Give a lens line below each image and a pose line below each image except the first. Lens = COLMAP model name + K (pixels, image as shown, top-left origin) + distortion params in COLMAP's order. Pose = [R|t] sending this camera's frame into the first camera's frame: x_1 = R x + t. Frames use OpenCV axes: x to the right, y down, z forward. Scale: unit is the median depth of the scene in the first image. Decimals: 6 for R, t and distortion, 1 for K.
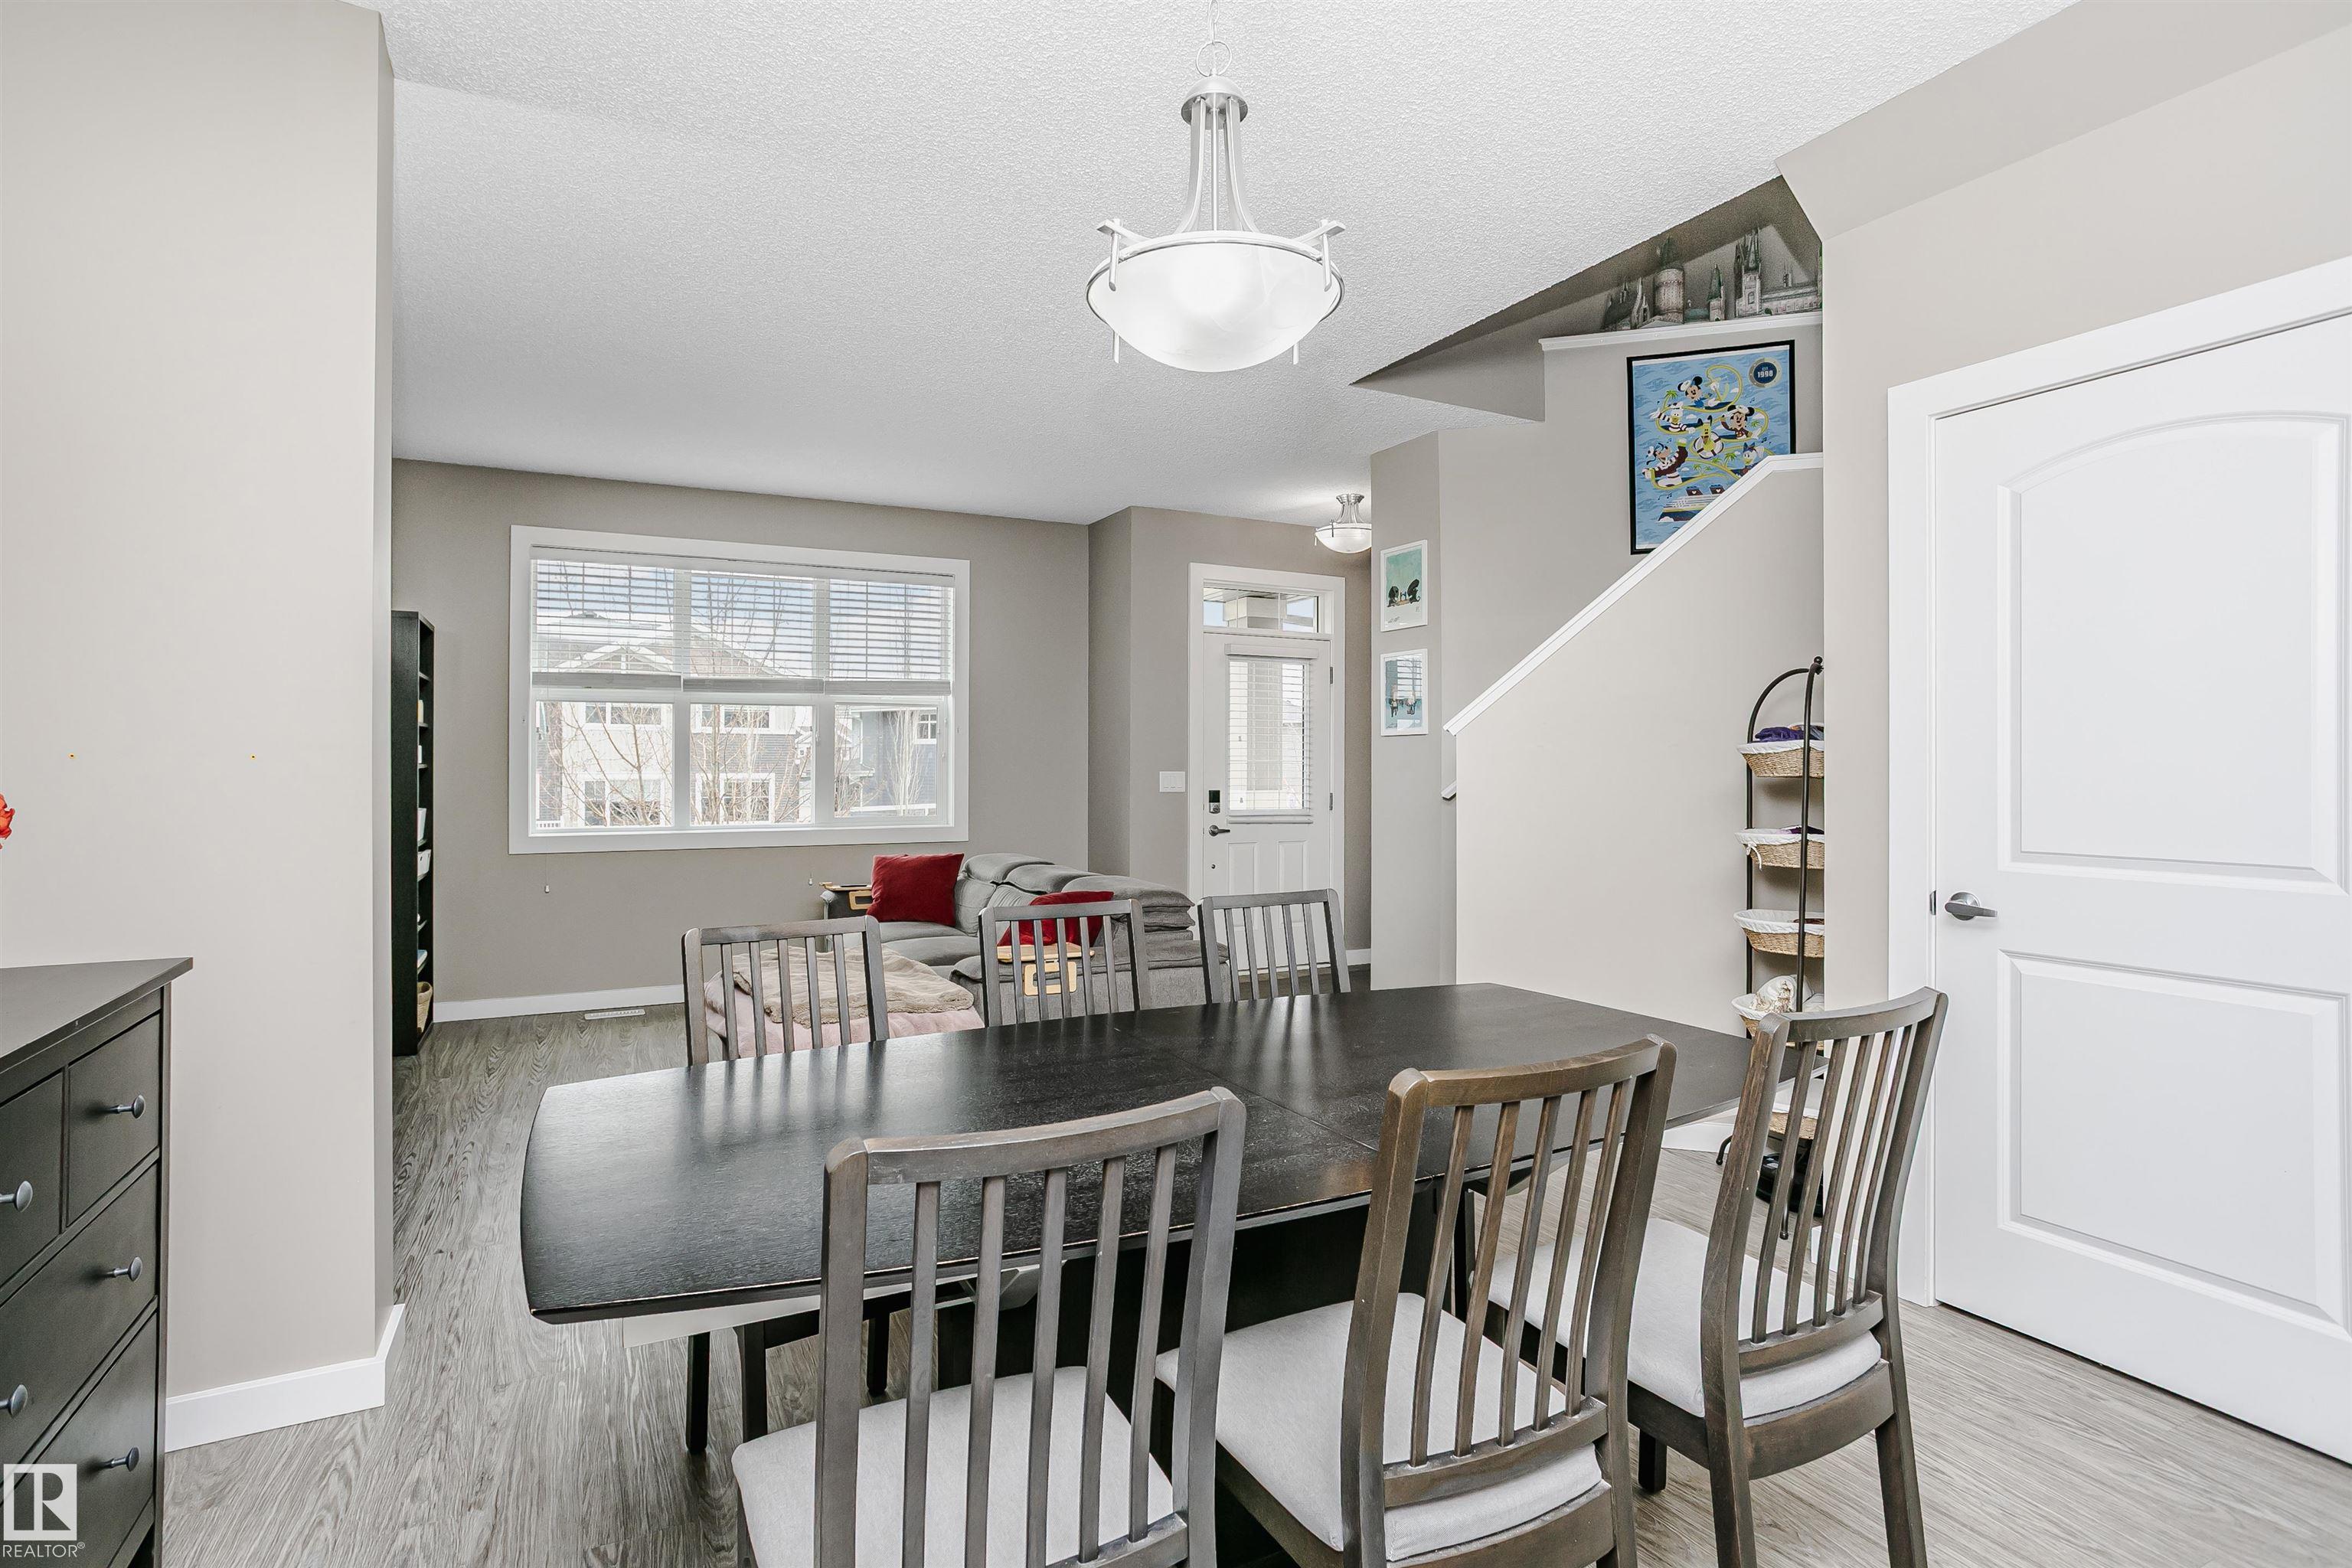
lens RADIAL K [[1148.9, 0, 1179.9], [0, 1148.9, 770.2], [0, 0, 1]] dist [-0.005603, 0.003638]
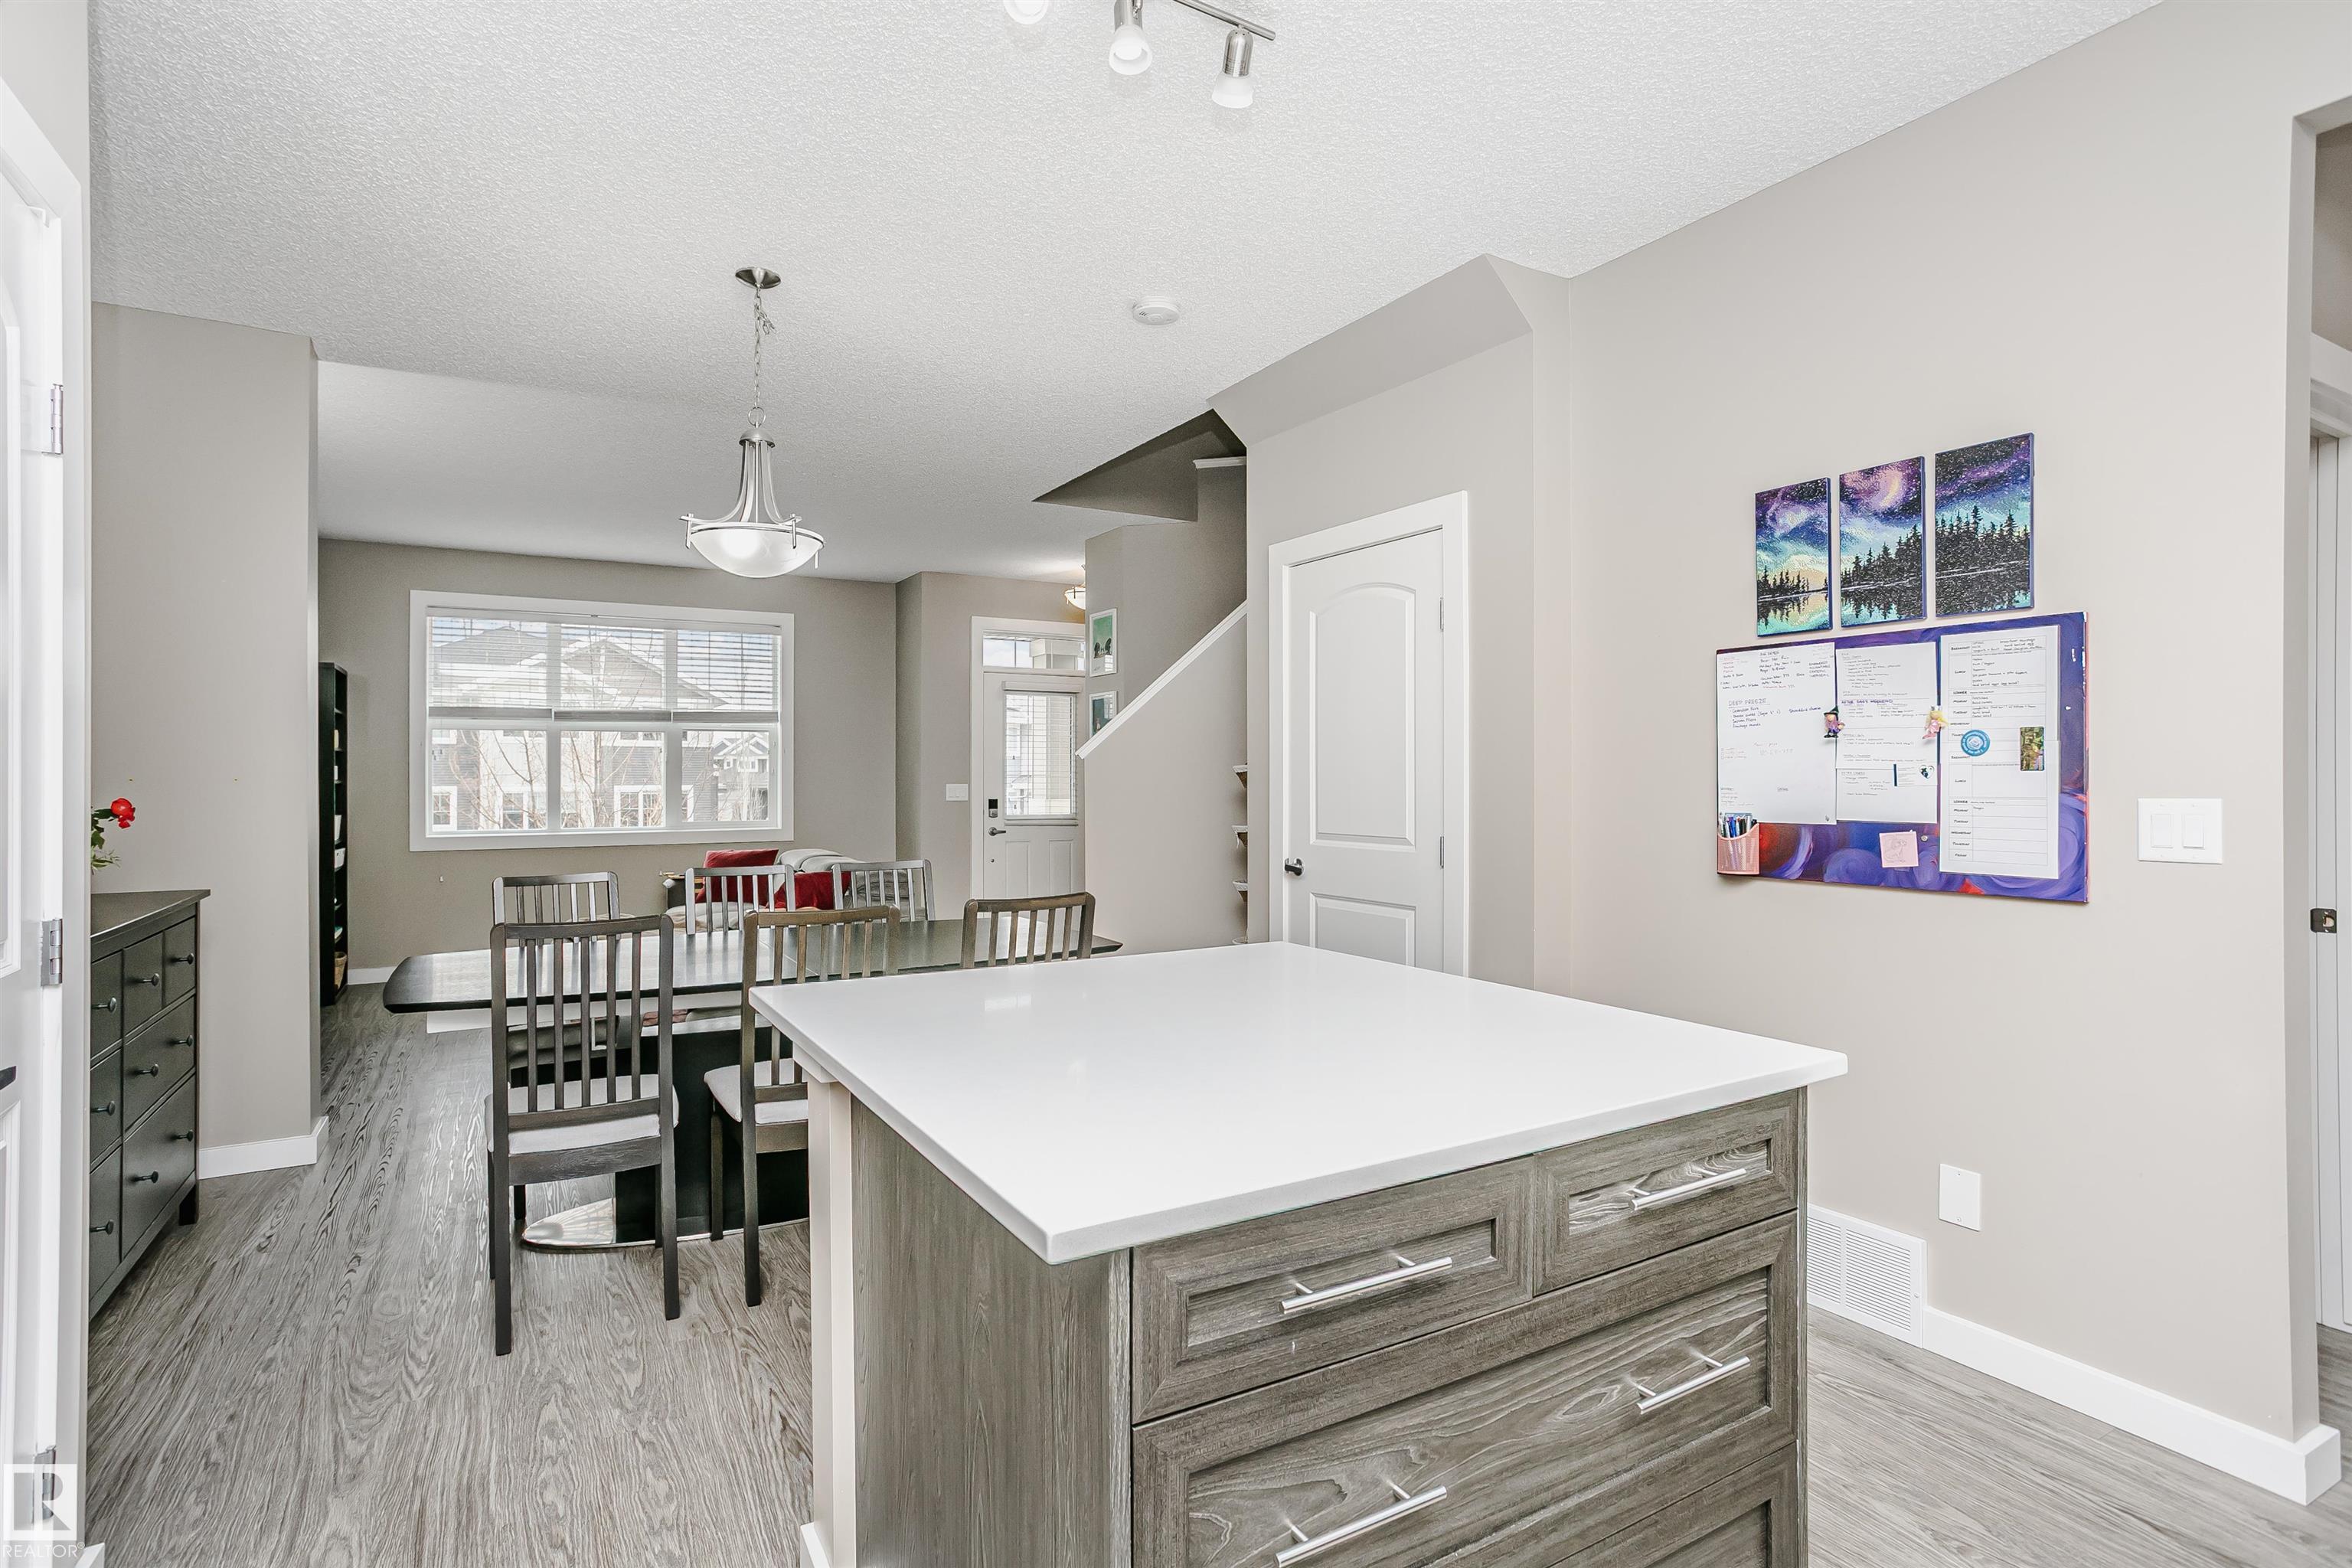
lens RADIAL K [[1148.9, 0, 1153.7], [0, 1148.9, 780.5], [0, 0, 1]] dist [-0.005603, 0.003638]
pose [[0.999442, -0.004064, 0.033168, 0.203098], [0.004061, 0.999992, 0.000157, -0.002532], [-0.033168, -0.000022, 0.999450, -0.304427]]
